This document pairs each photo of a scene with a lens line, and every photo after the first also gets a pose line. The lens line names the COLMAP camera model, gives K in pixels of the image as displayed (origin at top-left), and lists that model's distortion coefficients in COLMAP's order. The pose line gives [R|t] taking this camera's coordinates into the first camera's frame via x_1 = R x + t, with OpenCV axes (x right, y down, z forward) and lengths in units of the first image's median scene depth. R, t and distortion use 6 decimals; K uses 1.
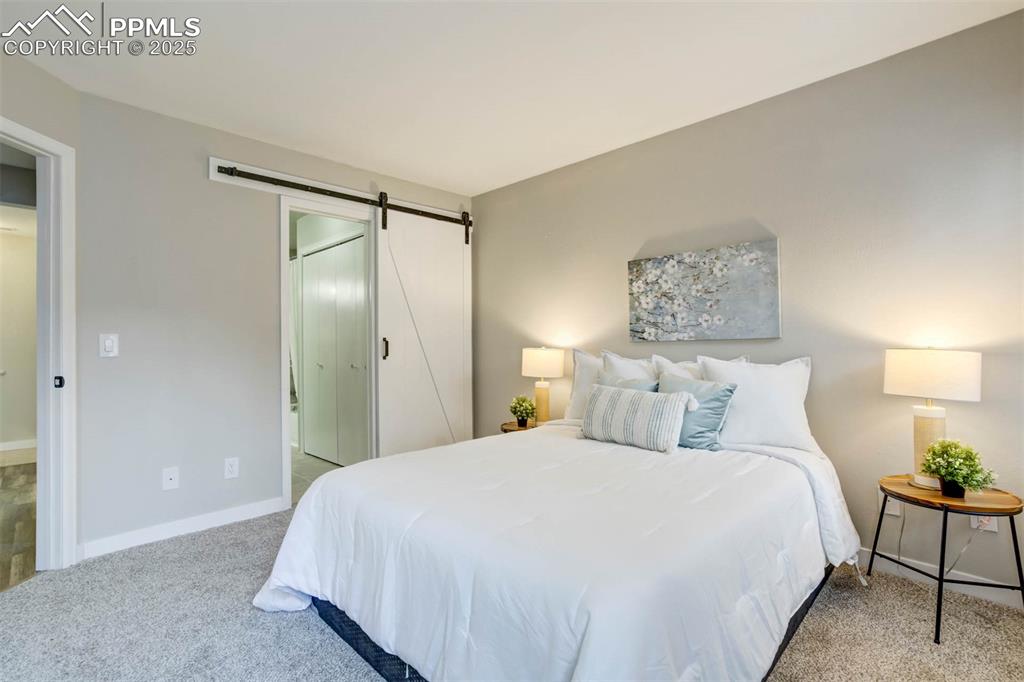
lens RADIAL K [[481.6, 0, 515.5], [0, 481.6, 342.1], [0, 0, 1]] dist [-0.020826, 0.007312]
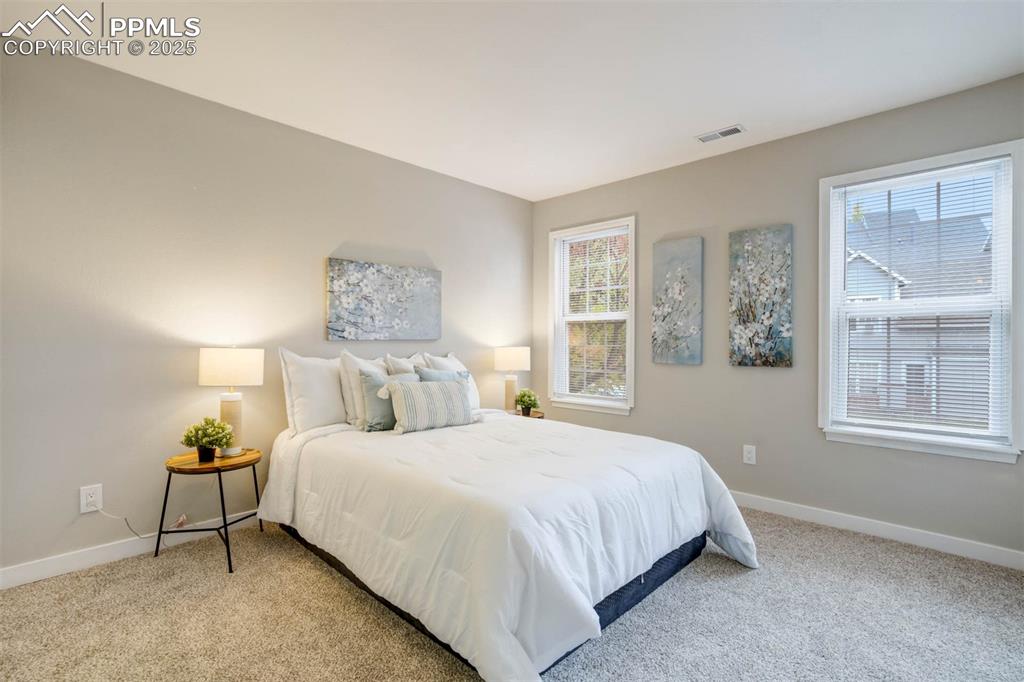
lens RADIAL K [[481.6, 0, 508.7], [0, 481.6, 341.8], [0, 0, 1]] dist [-0.020826, 0.007312]
pose [[0.013558, 0.006133, 0.999889, -0.778743], [-0.014057, 0.999884, -0.005943, 0.003486], [-0.999809, -0.013975, 0.013643, 0.658813]]
